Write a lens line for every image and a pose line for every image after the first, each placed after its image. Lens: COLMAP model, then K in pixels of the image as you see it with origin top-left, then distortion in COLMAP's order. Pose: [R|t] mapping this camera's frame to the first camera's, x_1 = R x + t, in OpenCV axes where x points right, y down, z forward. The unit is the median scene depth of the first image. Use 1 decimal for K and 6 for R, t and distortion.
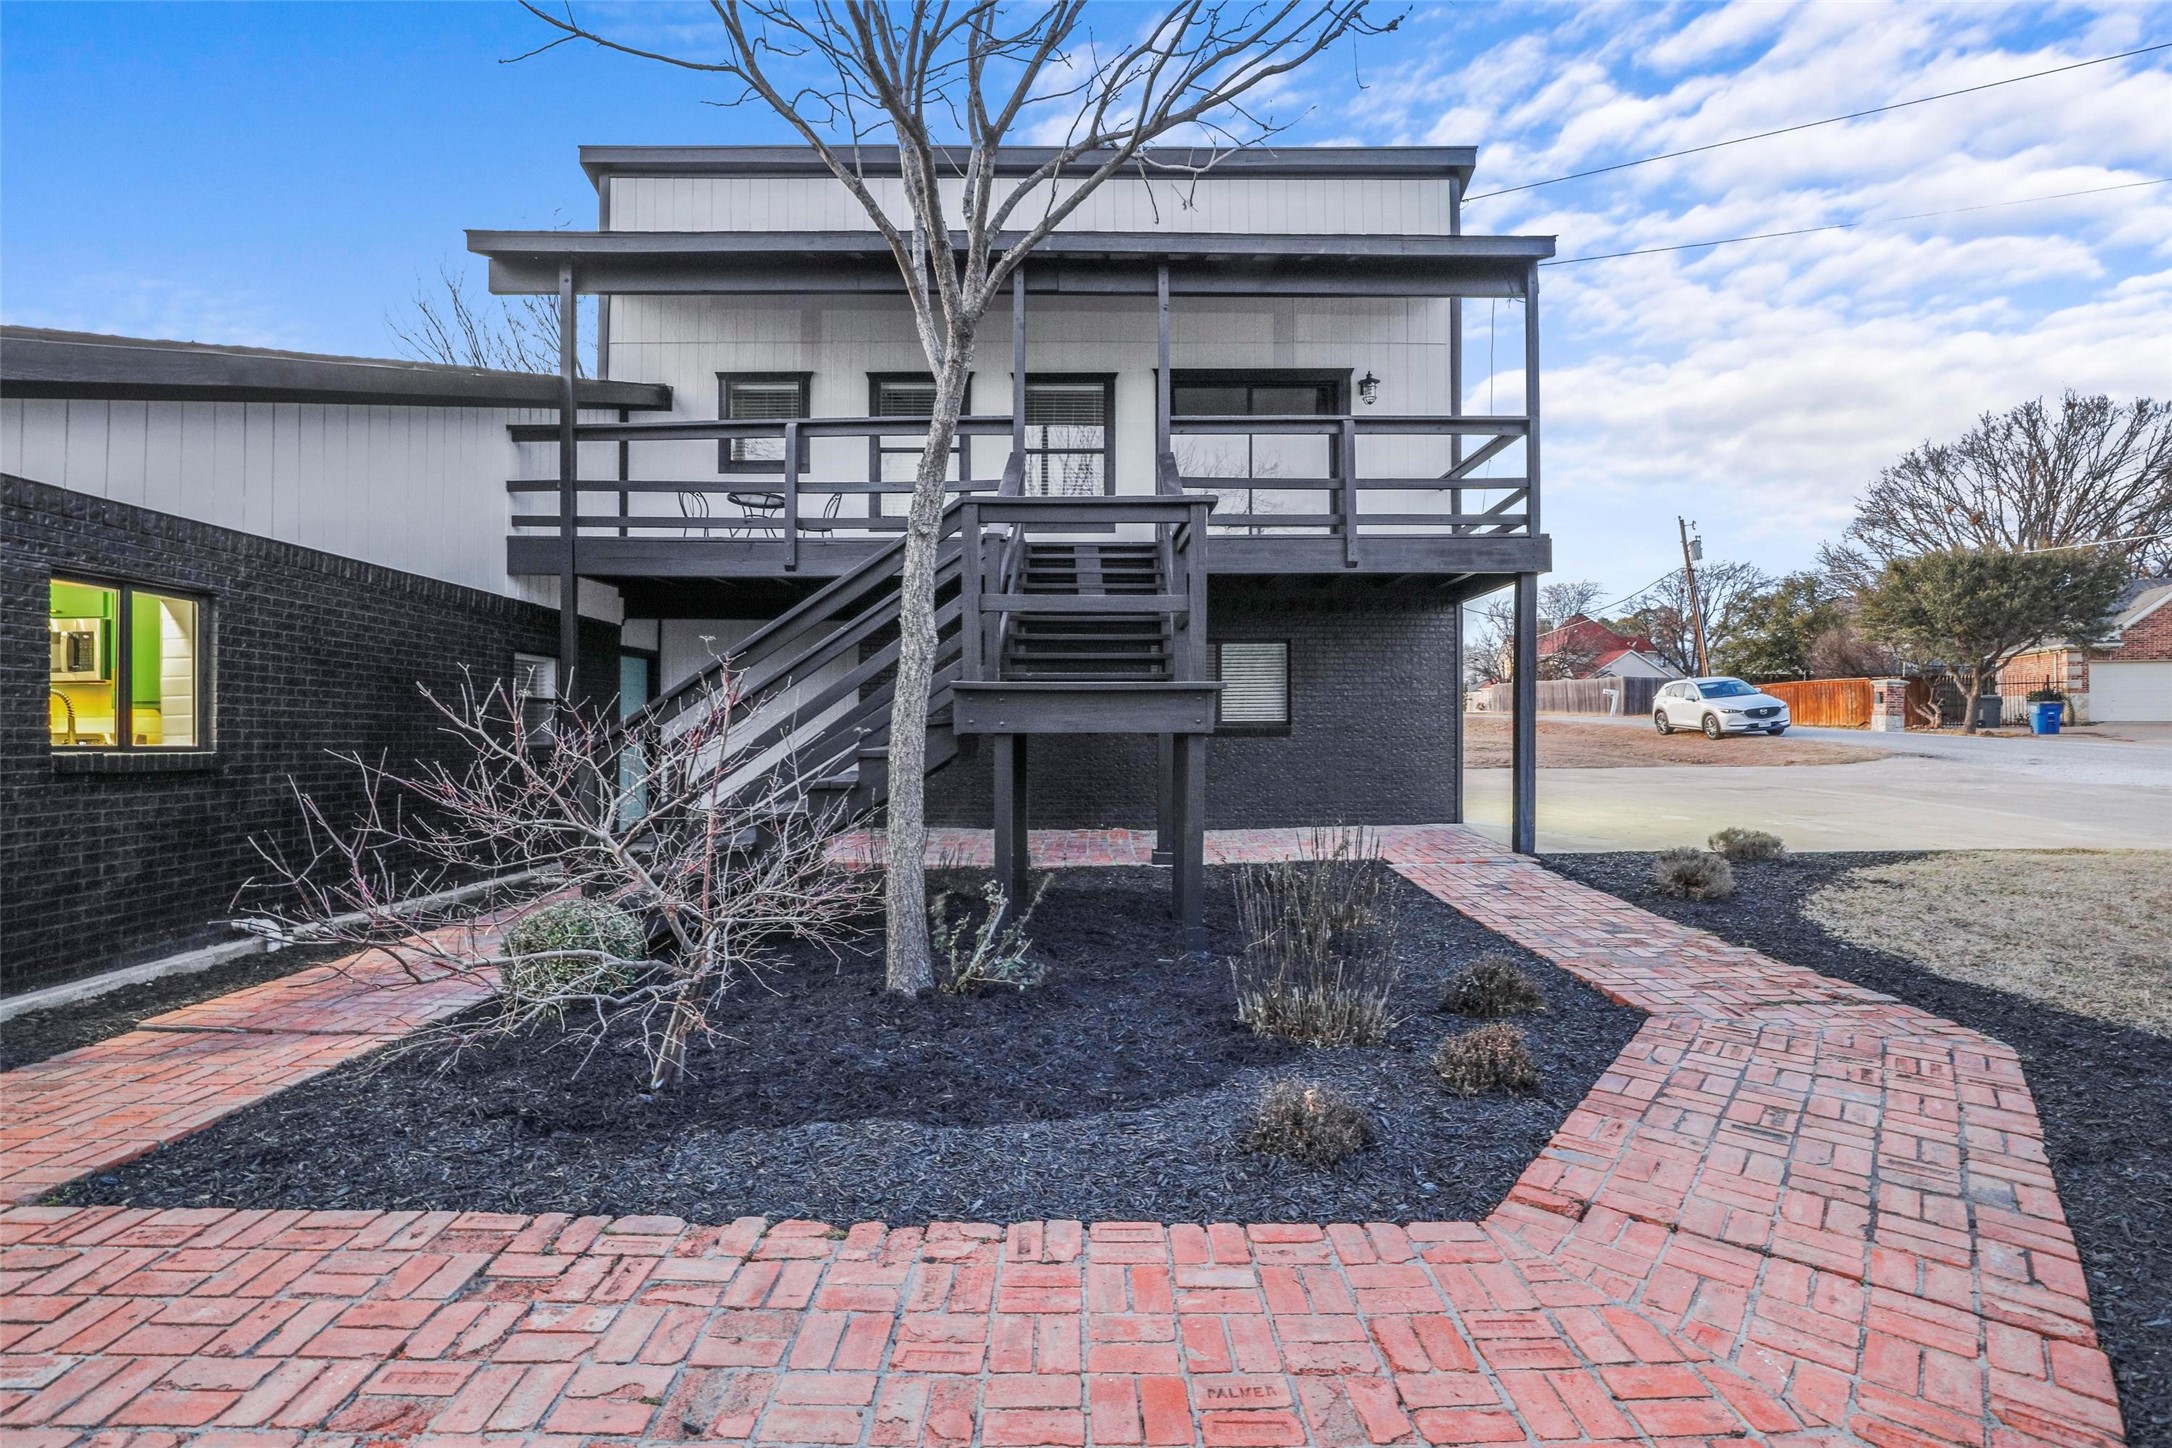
lens RADIAL K [[990.6, 0, 1097.8], [0, 990.6, 724.5], [0, 0, 1]] dist [-0.036563, 0.006764]
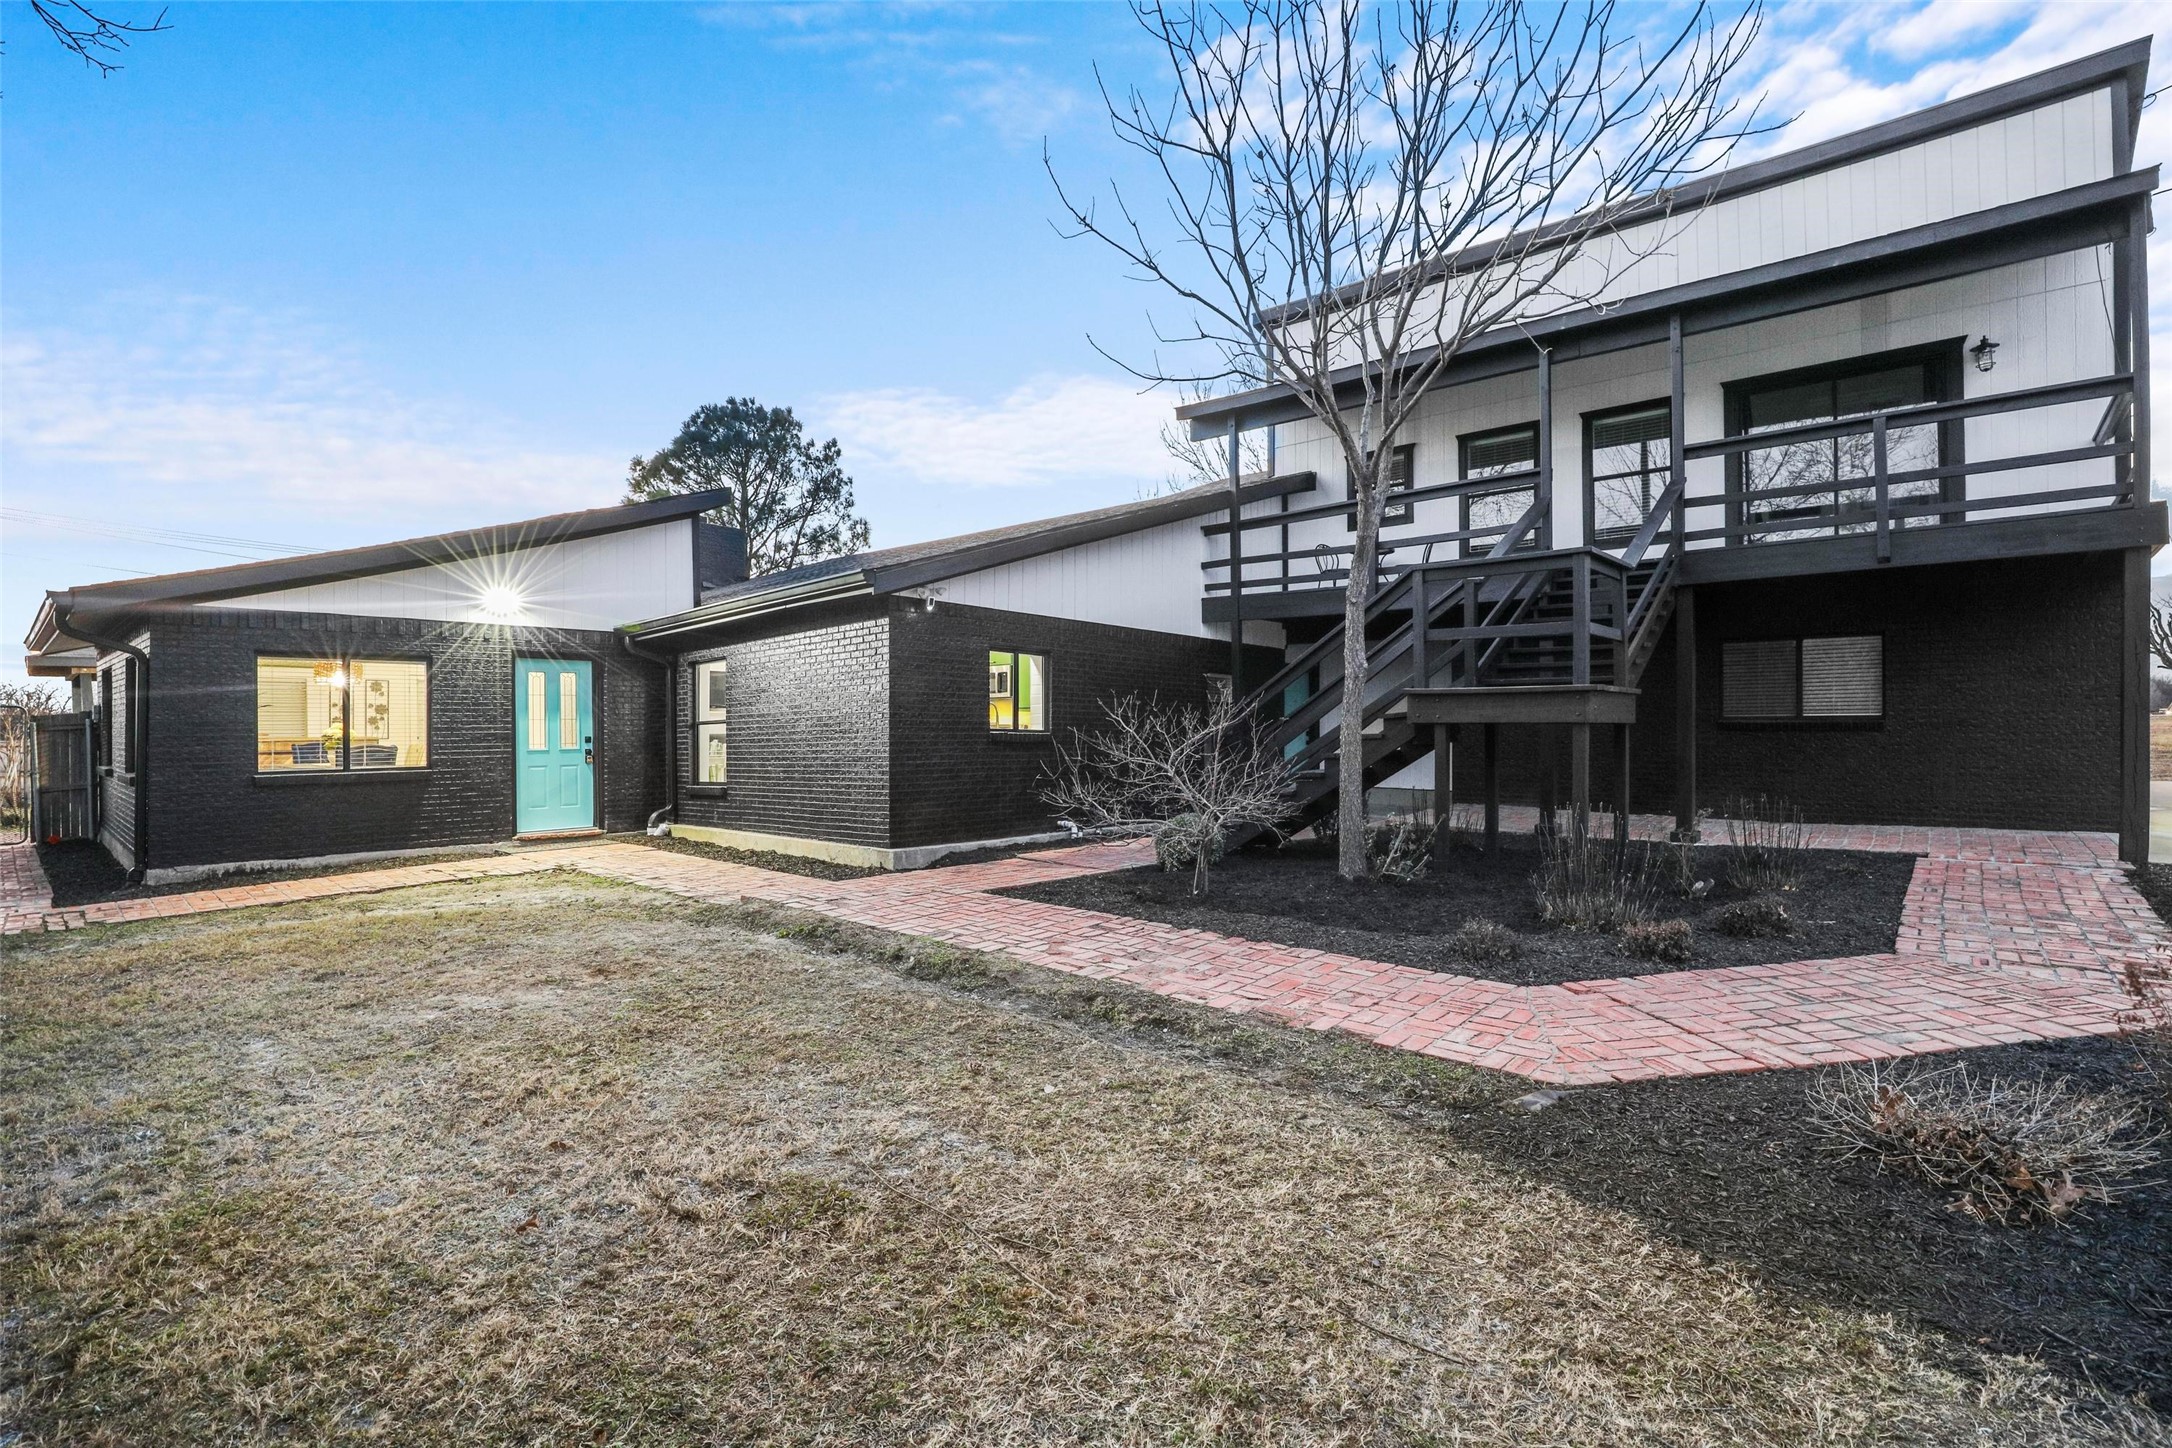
lens RADIAL K [[990.6, 0, 1097.8], [0, 990.6, 724.5], [0, 0, 1]] dist [-0.036563, 0.006764]
pose [[0.743958, 0.000576, -0.668226, 0.321307], [-0.001511, 0.999999, -0.000821, 0.008491], [0.668224, 0.001620, 0.743958, -0.276418]]
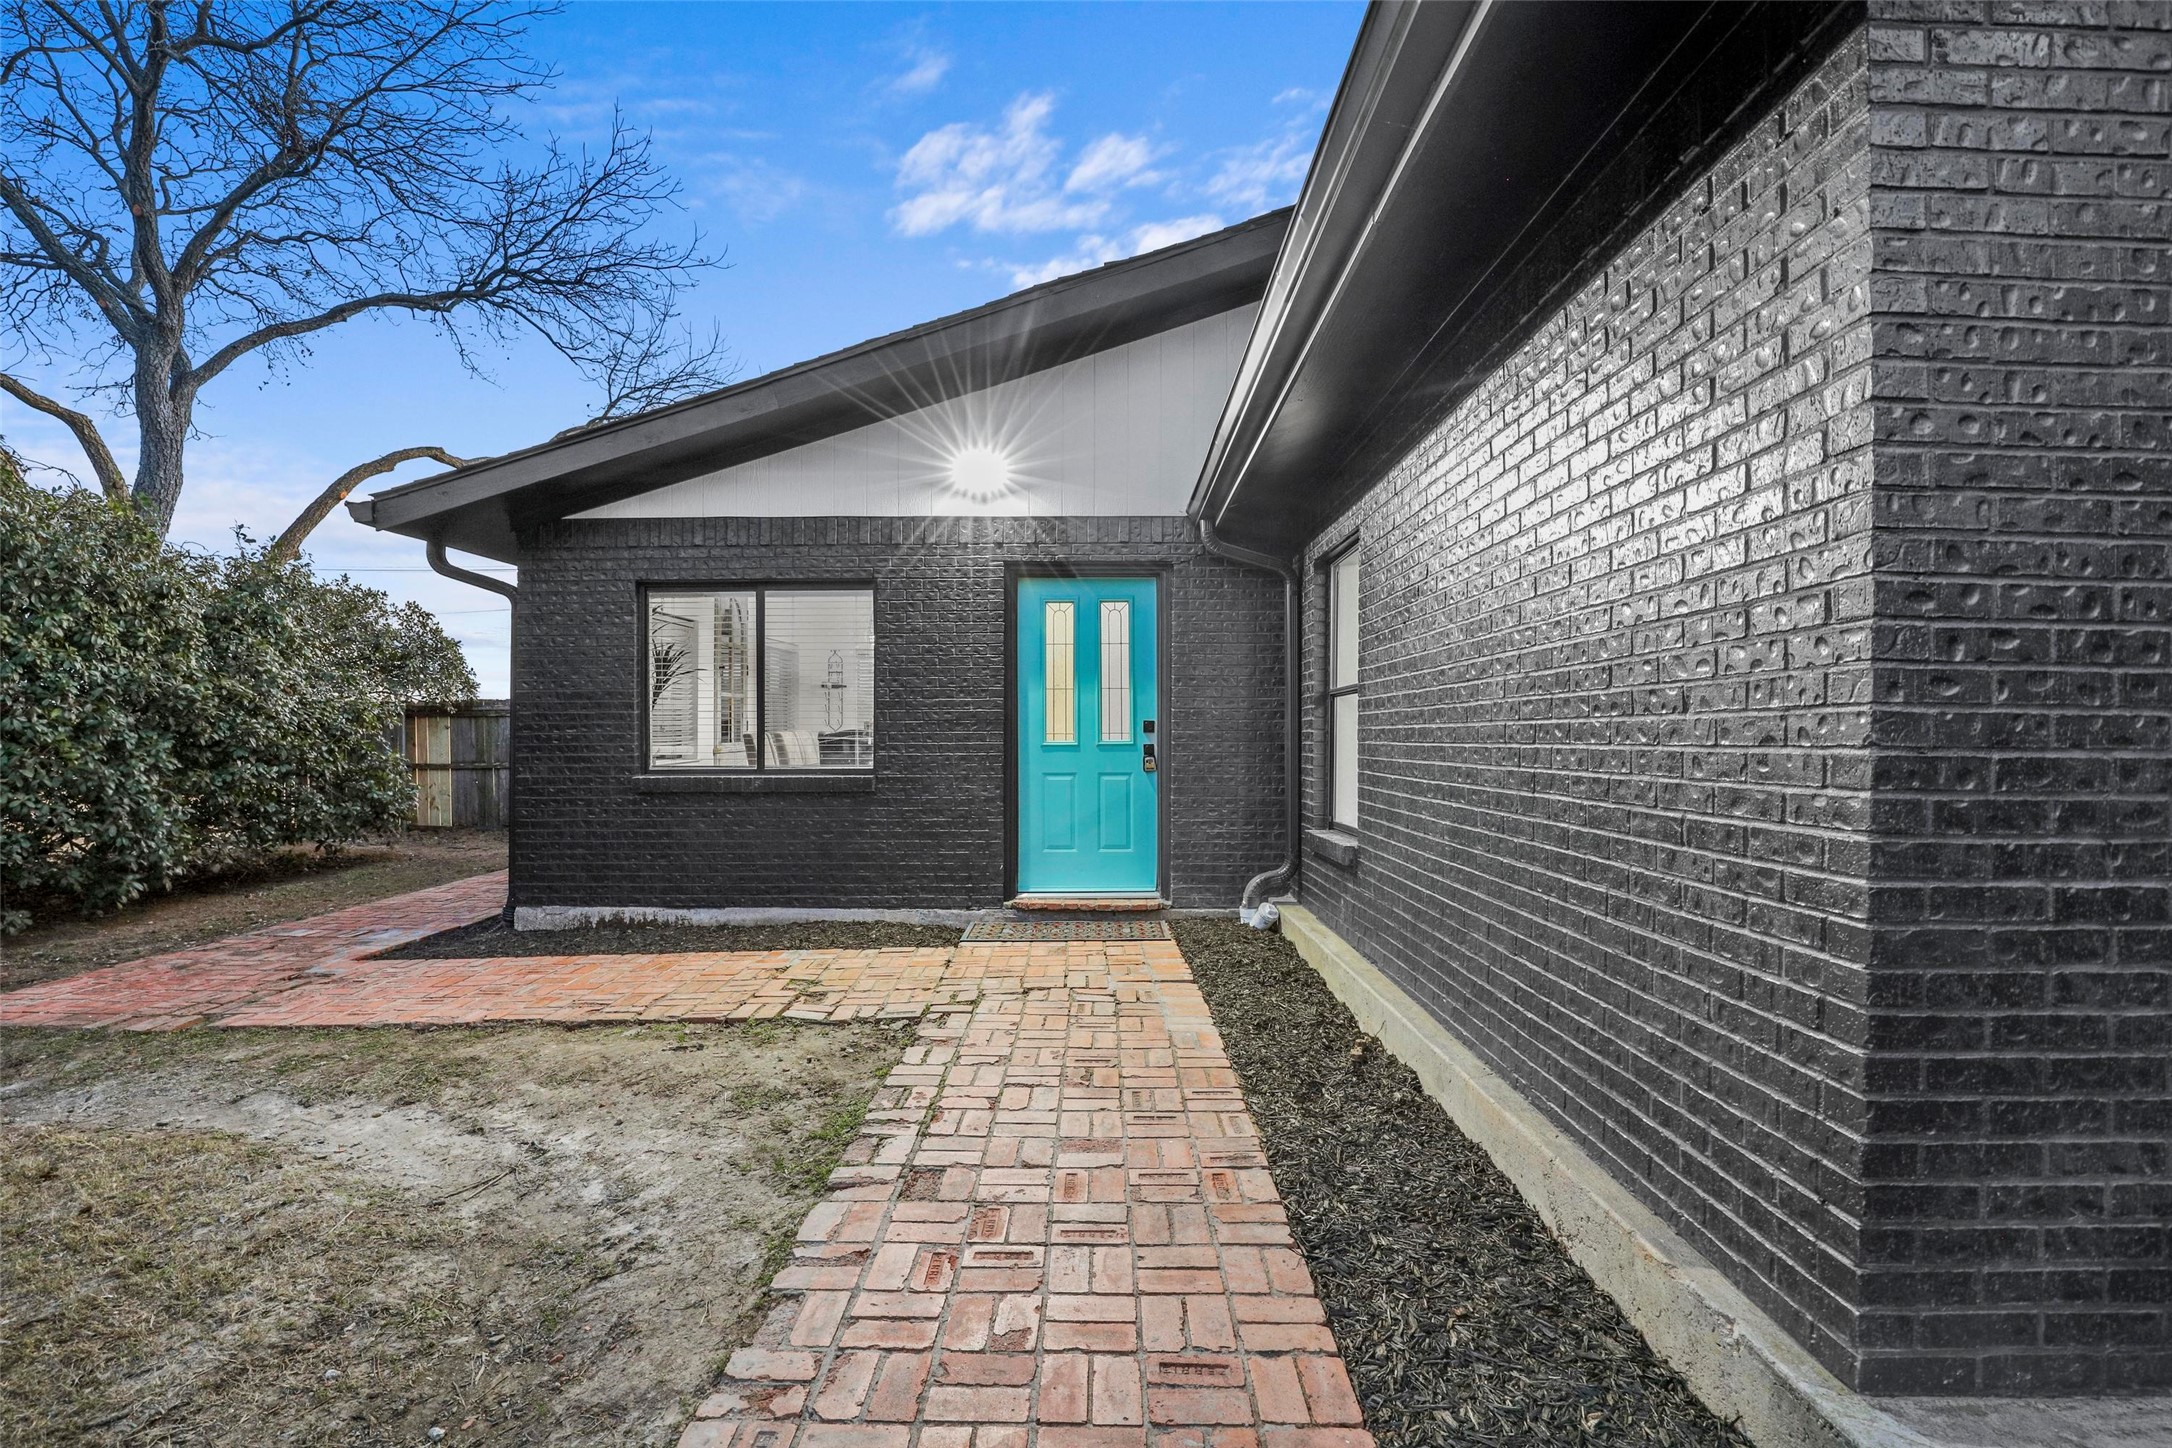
lens RADIAL K [[990.6, 0, 1097.8], [0, 990.6, 724.5], [0, 0, 1]] dist [-0.036563, 0.006764]
pose [[-0.006535, 0.014636, -0.999872, -0.421251], [-0.002732, 0.999889, 0.014654, 0.018053], [0.999975, 0.002827, -0.006494, 0.255744]]
